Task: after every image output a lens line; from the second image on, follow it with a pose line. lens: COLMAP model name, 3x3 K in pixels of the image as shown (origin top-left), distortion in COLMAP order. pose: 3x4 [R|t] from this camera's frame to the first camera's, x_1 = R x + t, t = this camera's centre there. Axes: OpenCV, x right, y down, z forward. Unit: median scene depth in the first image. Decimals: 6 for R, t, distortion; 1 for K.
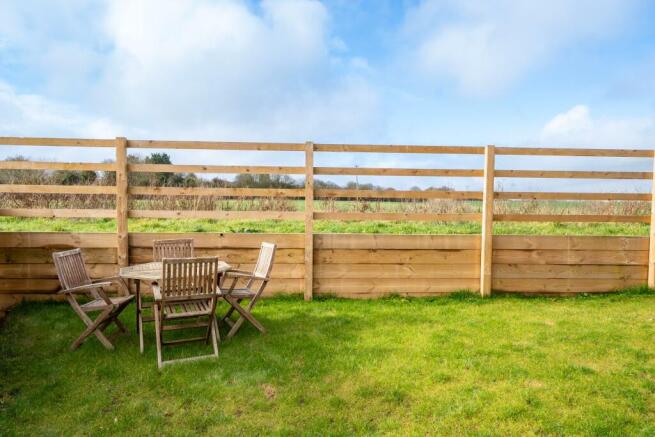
lens RADIAL K [[447.3, 0, 328.5], [0, 447.3, 218.7], [0, 0, 1]] dist [0.035031, -0.000087]
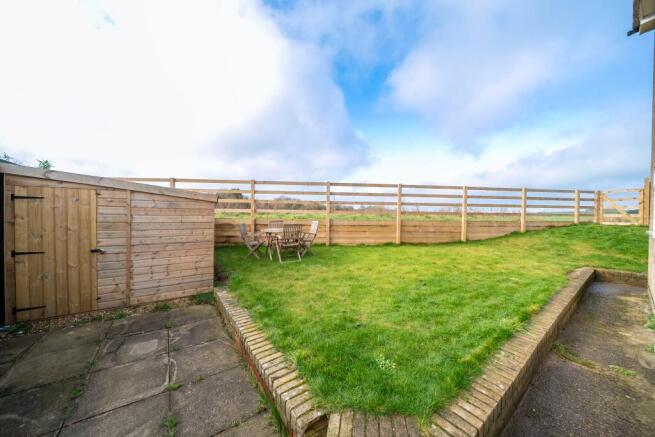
lens RADIAL K [[227.4, 0, 325.7], [0, 227.4, 220.7], [0, 0, 1]] dist [-0.000660, 0.000001]
pose [[0.999372, -0.001276, 0.035419, -0.098497], [0.001549, 0.999969, -0.007662, 0.051245], [-0.035408, 0.007712, 0.999343, -0.248781]]
